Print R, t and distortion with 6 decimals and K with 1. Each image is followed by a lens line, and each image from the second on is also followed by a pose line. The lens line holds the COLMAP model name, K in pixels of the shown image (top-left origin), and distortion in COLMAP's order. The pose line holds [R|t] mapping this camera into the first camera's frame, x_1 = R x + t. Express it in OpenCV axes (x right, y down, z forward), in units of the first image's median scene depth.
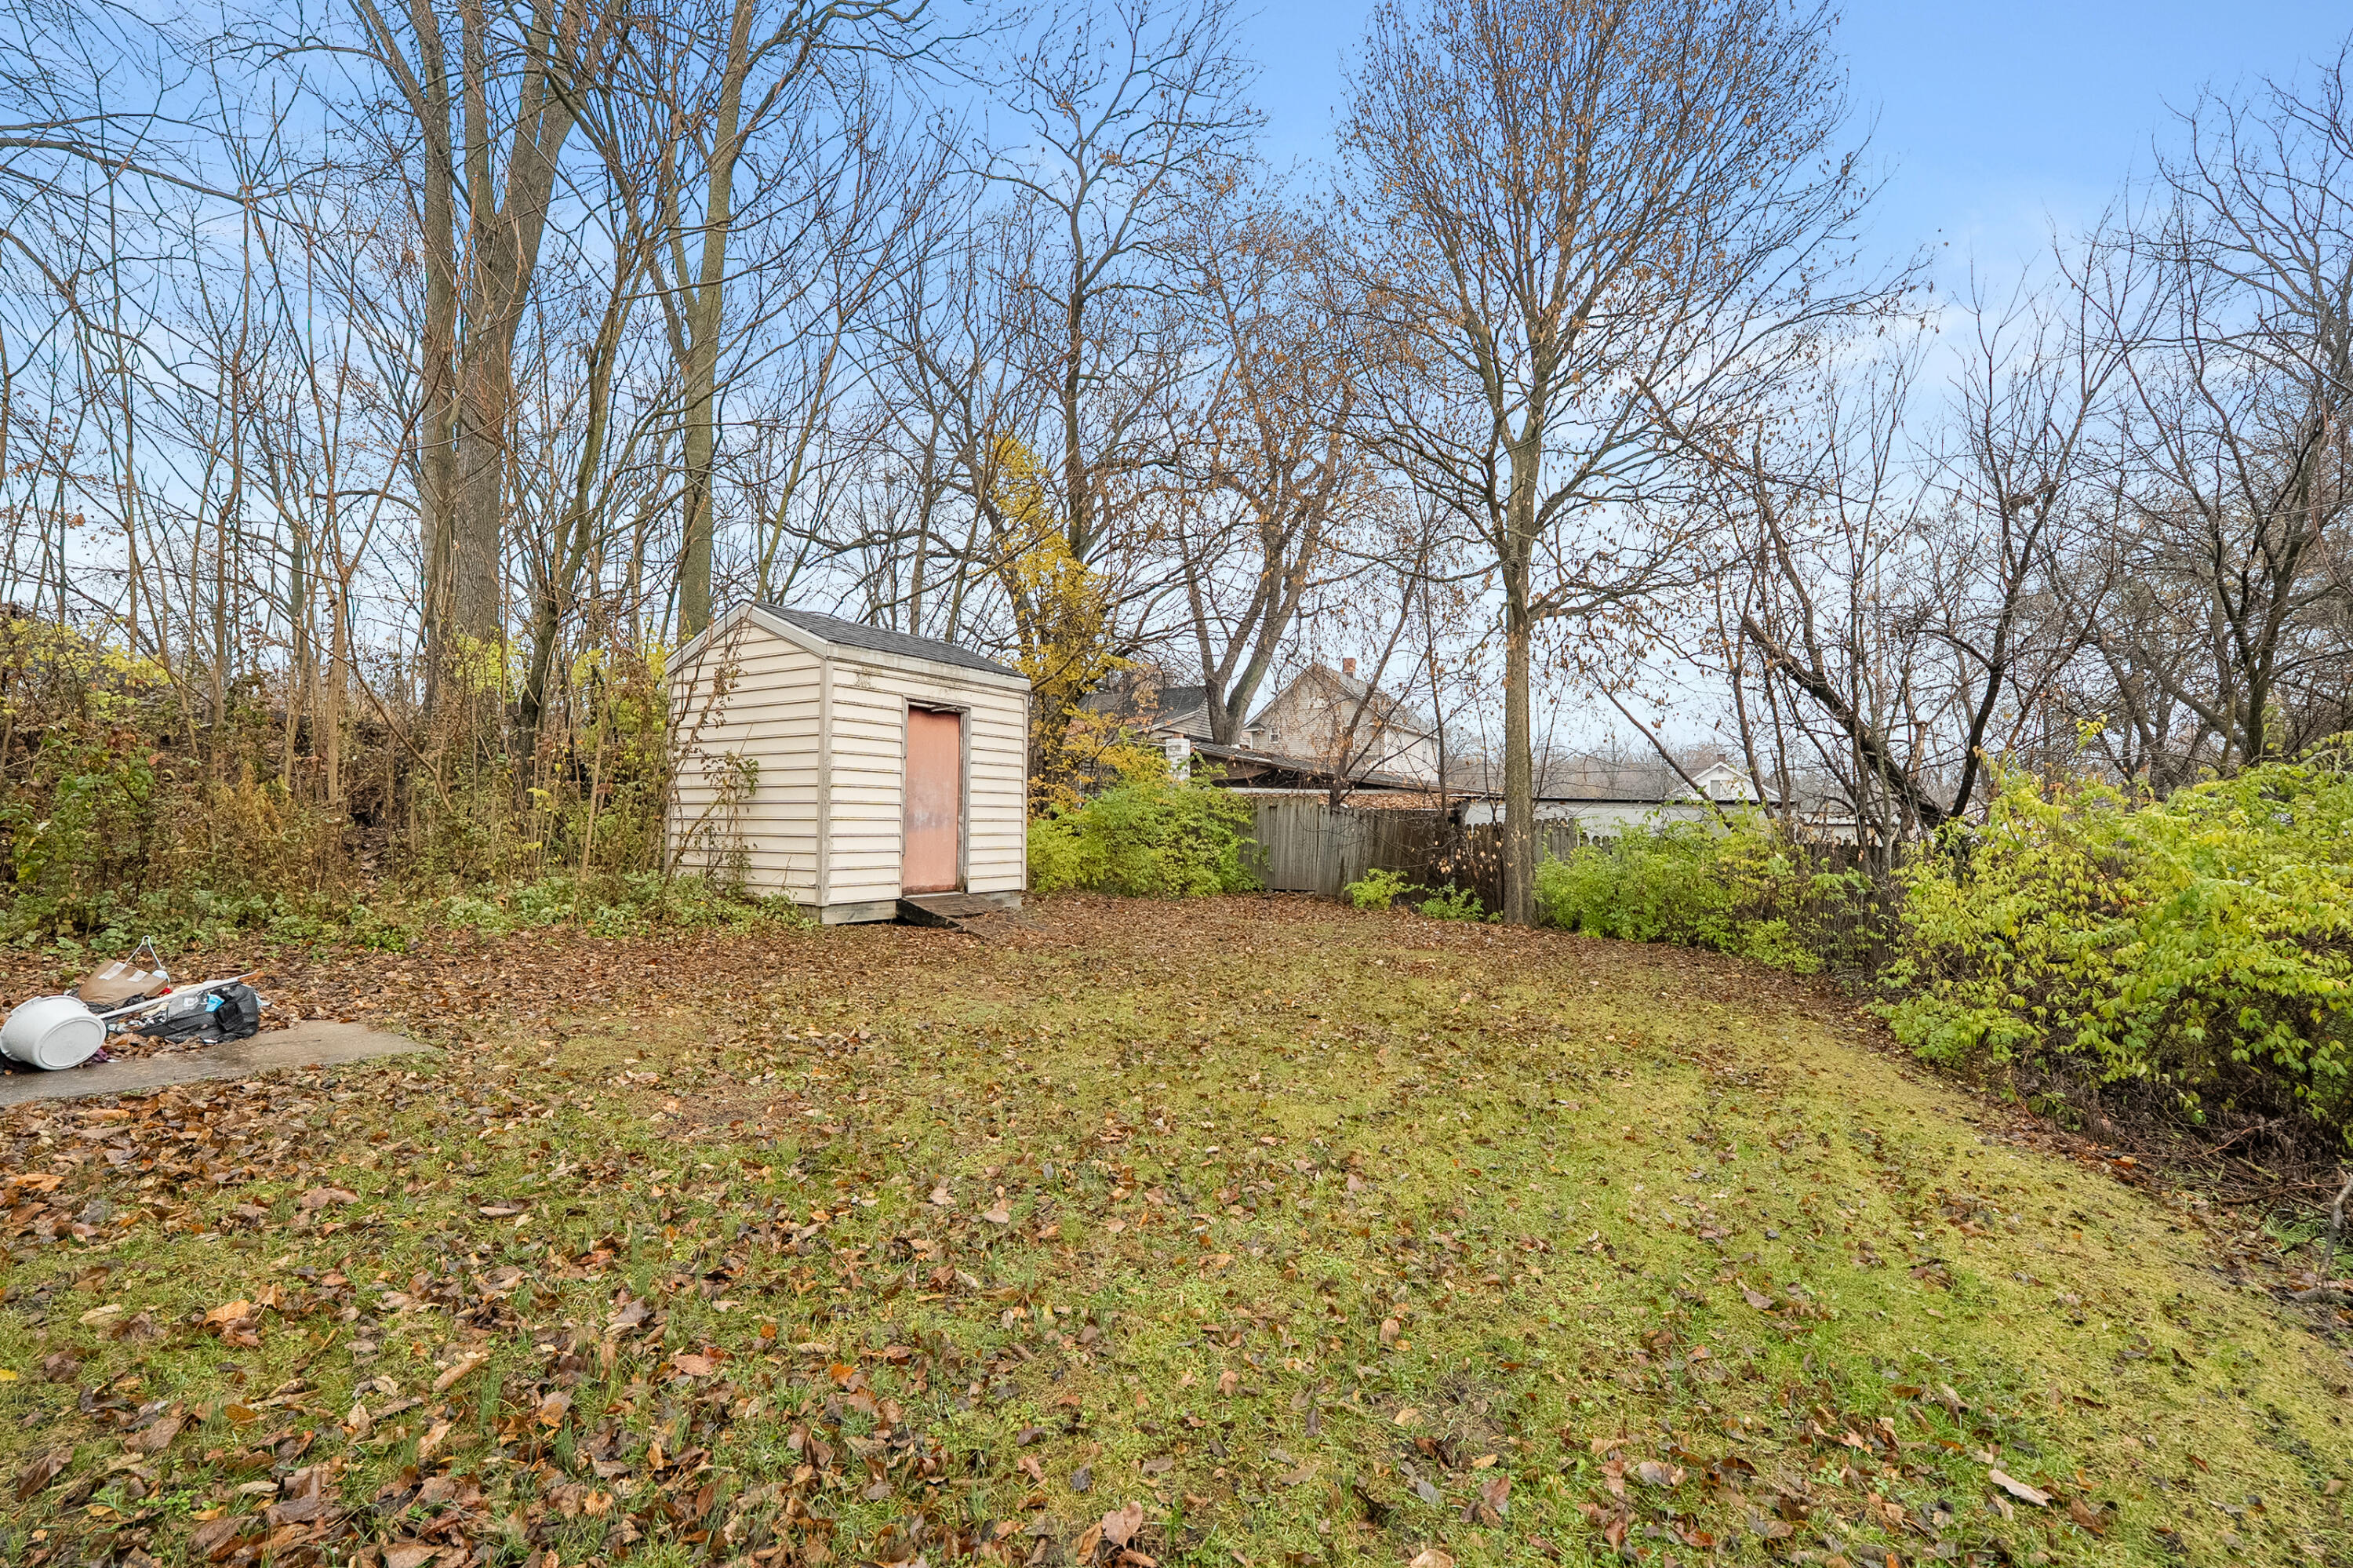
lens RADIAL K [[970.7, 0, 1230.1], [0, 970.7, 783.1], [0, 0, 1]] dist [-0.001900, -0.000027]
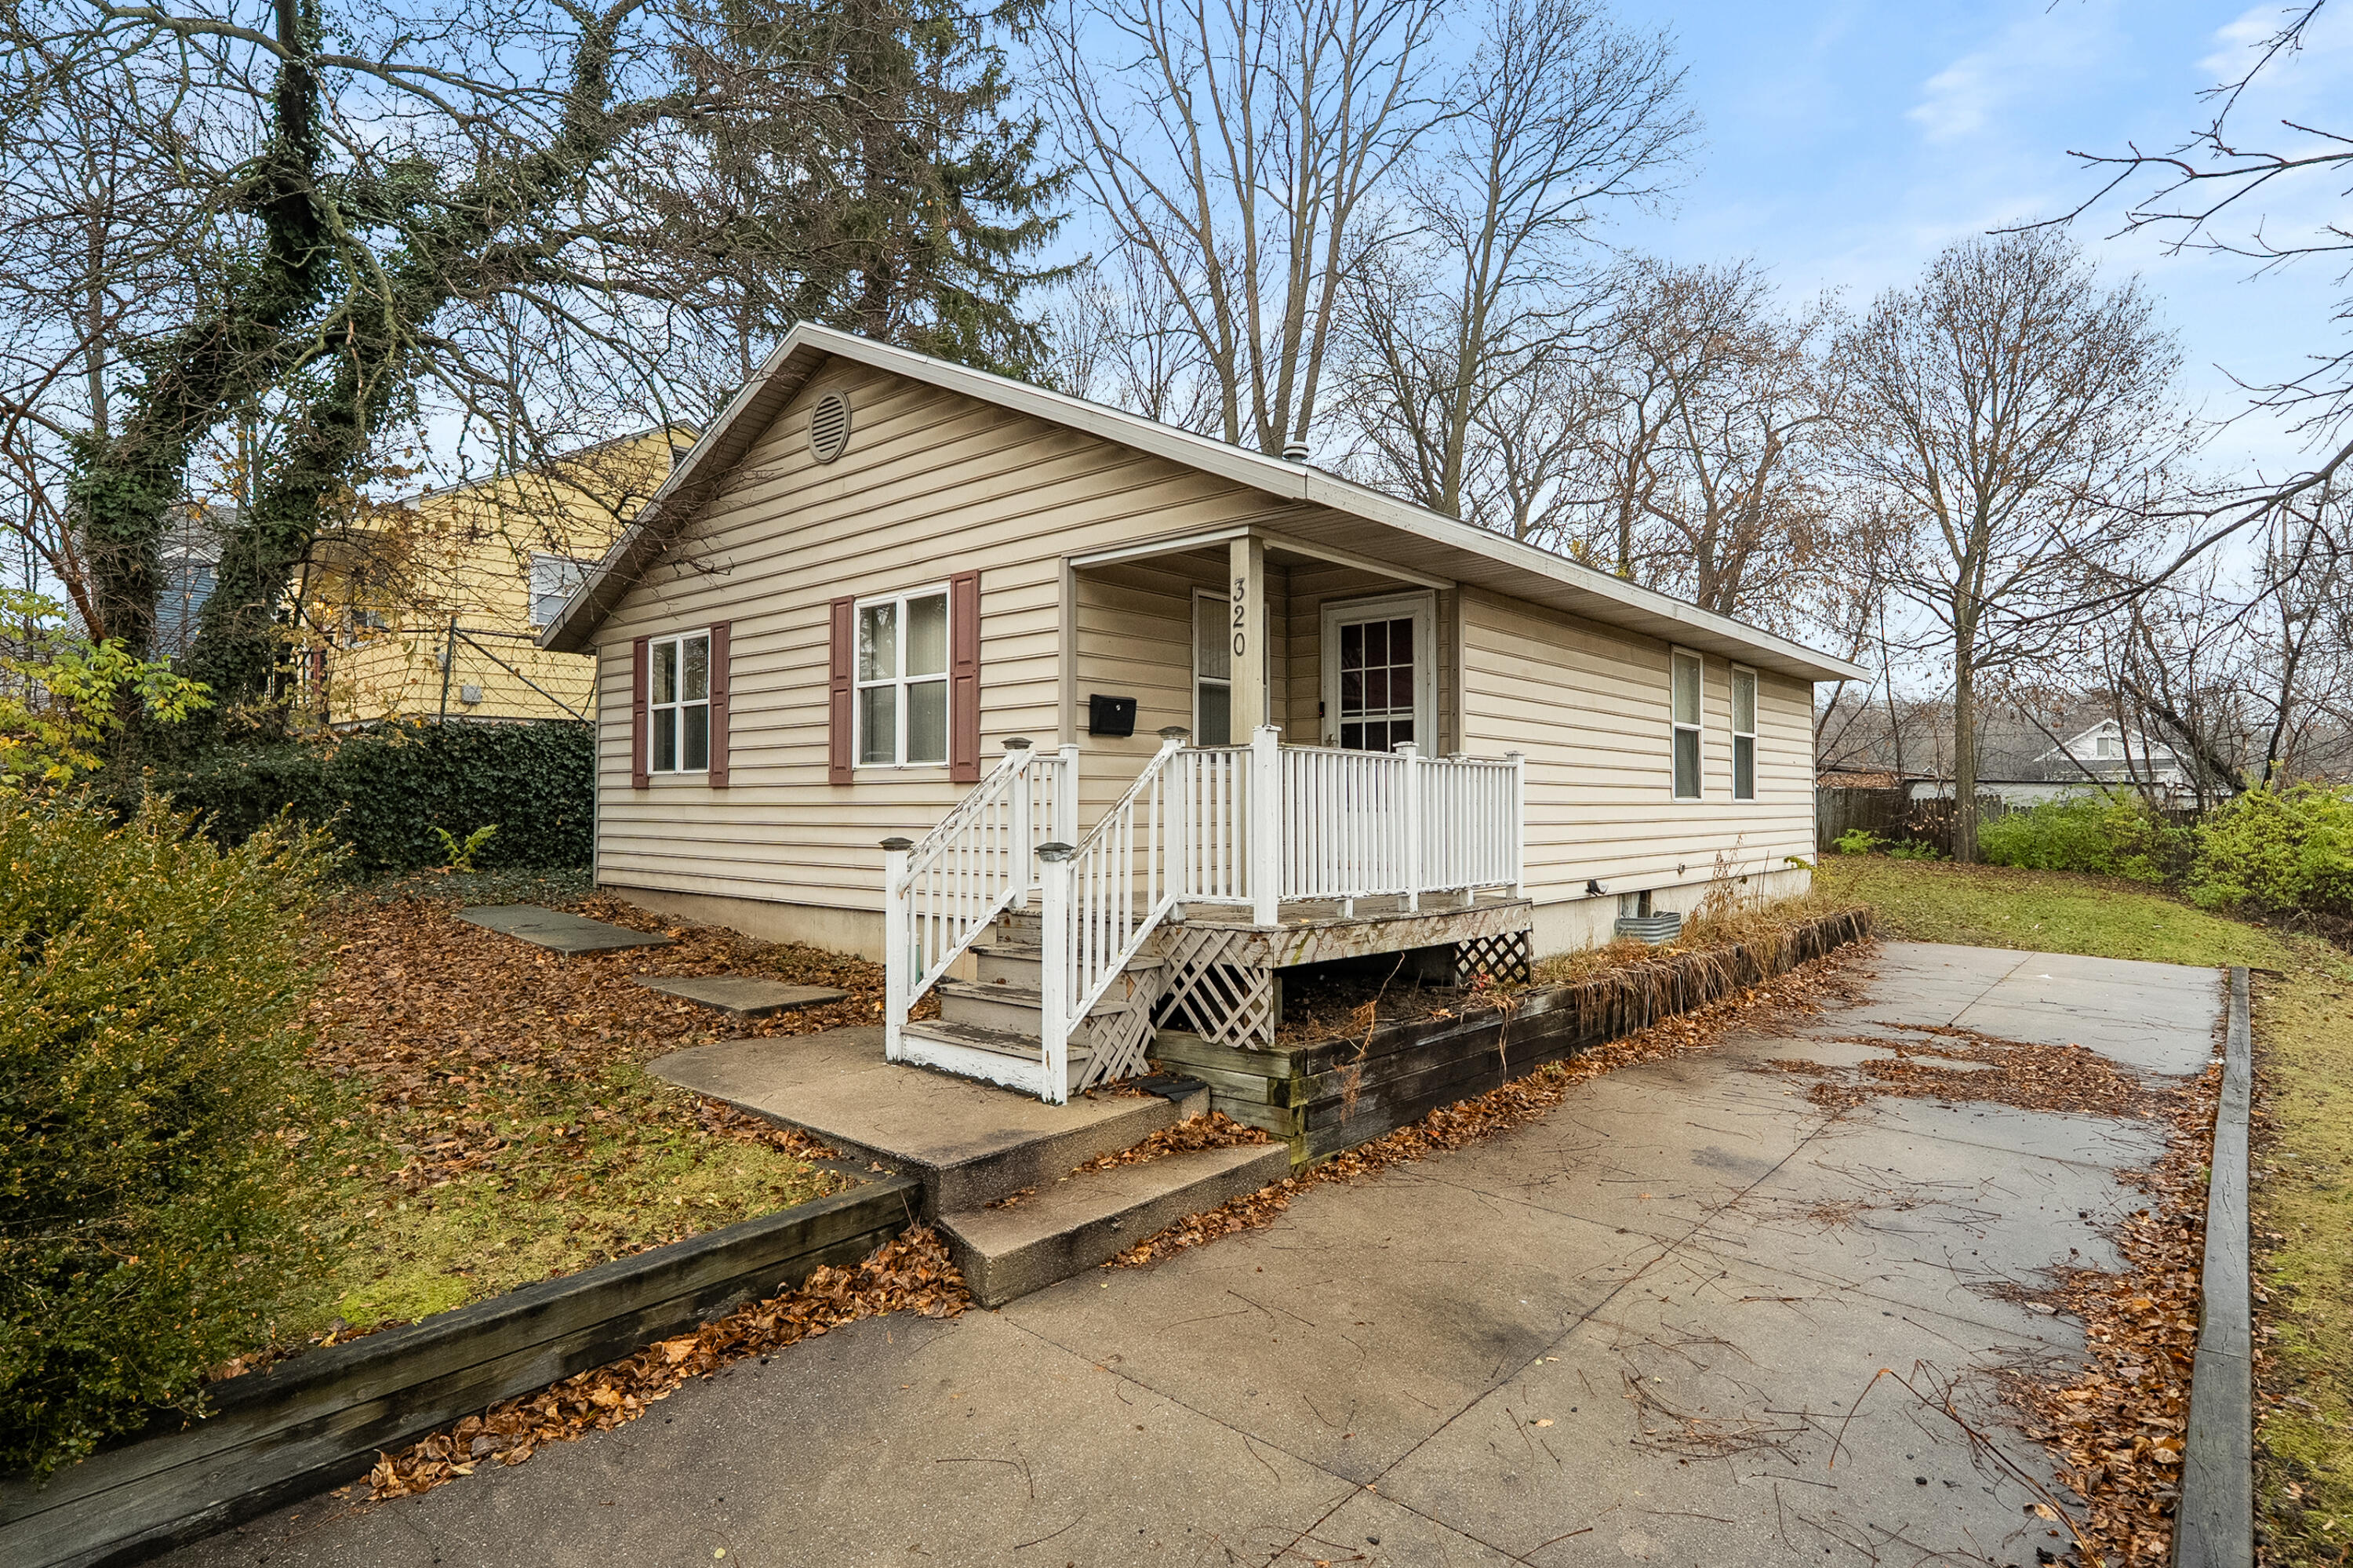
lens RADIAL K [[1265.2, 0, 1184.6], [0, 1265.2, 777.7], [0, 0, 1]] dist [-0.004100, 0.000780]
pose [[0.986731, -0.017040, -0.161467, -0.703687], [0.023697, 0.998943, 0.039395, -0.117758], [0.160625, -0.042698, 0.986092, -1.388729]]
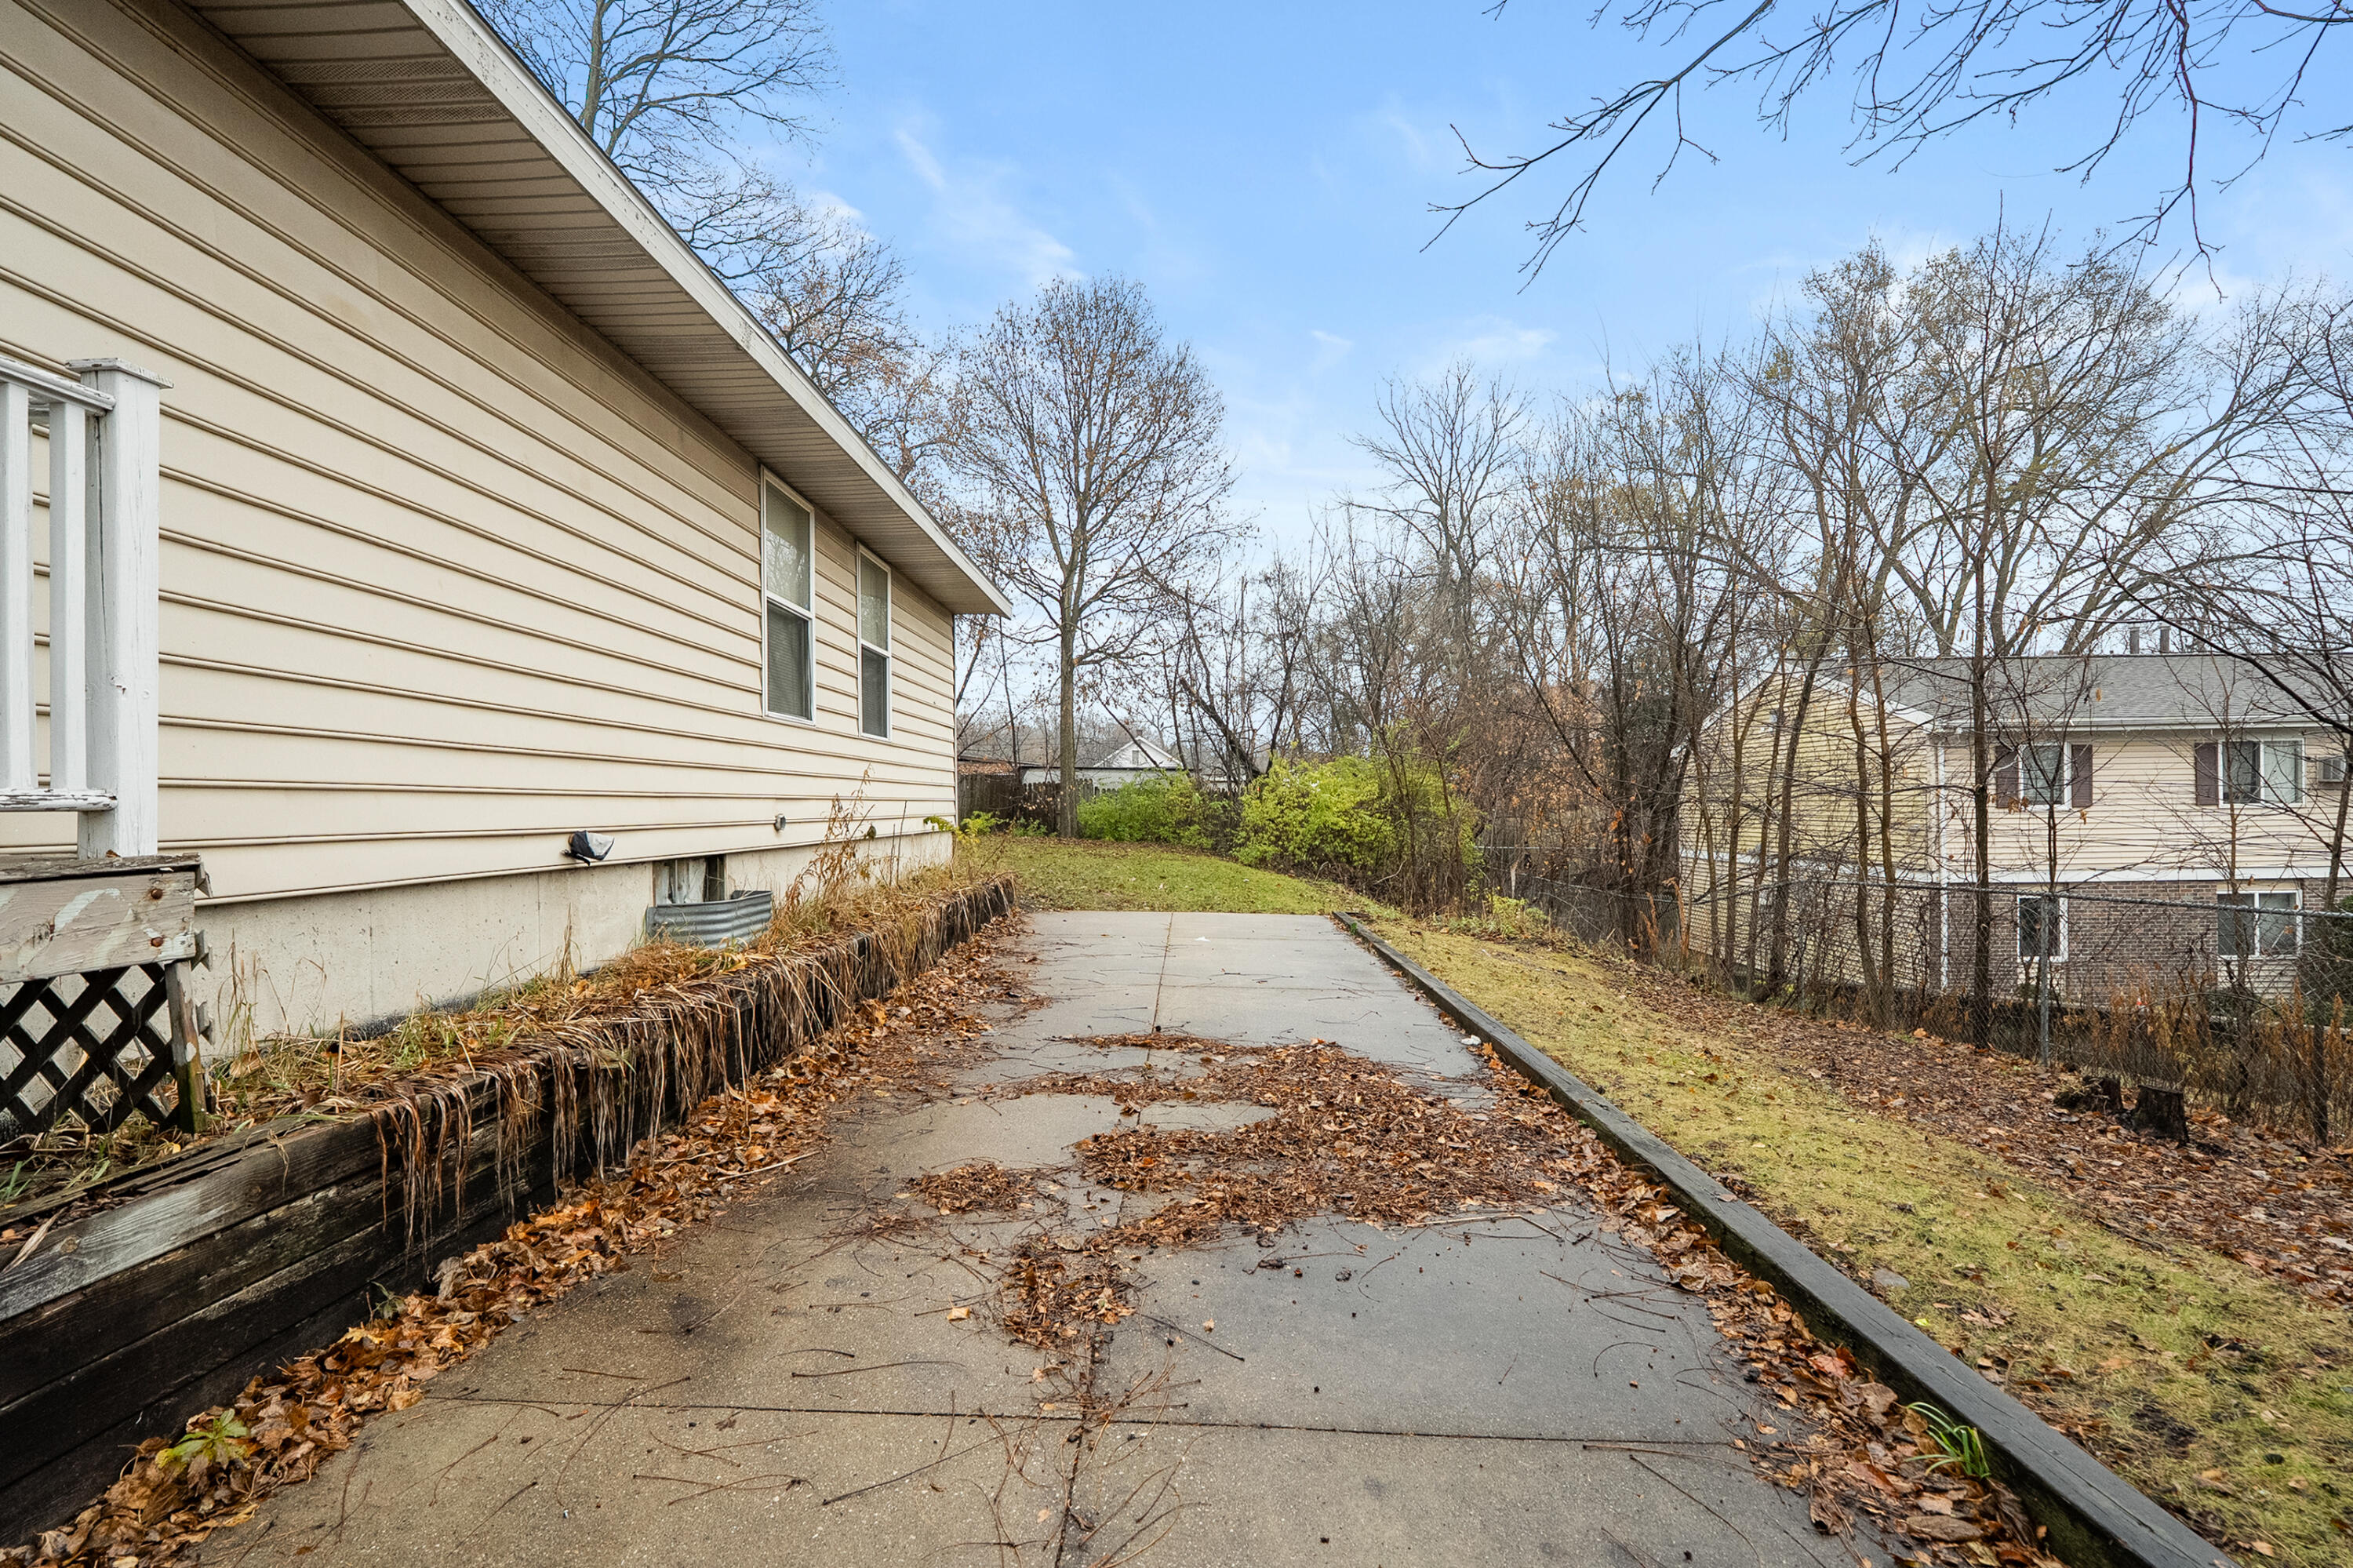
lens RADIAL K [[1060.7, 0, 1169.7], [0, 1060.7, 794.7], [0, 0, 1]] dist [-0.003174, -0.000200]
pose [[0.869530, -0.020764, 0.493443, -0.565574], [-0.004089, 0.998779, 0.049233, -0.034891], [-0.493862, -0.044827, 0.868384, -0.885247]]
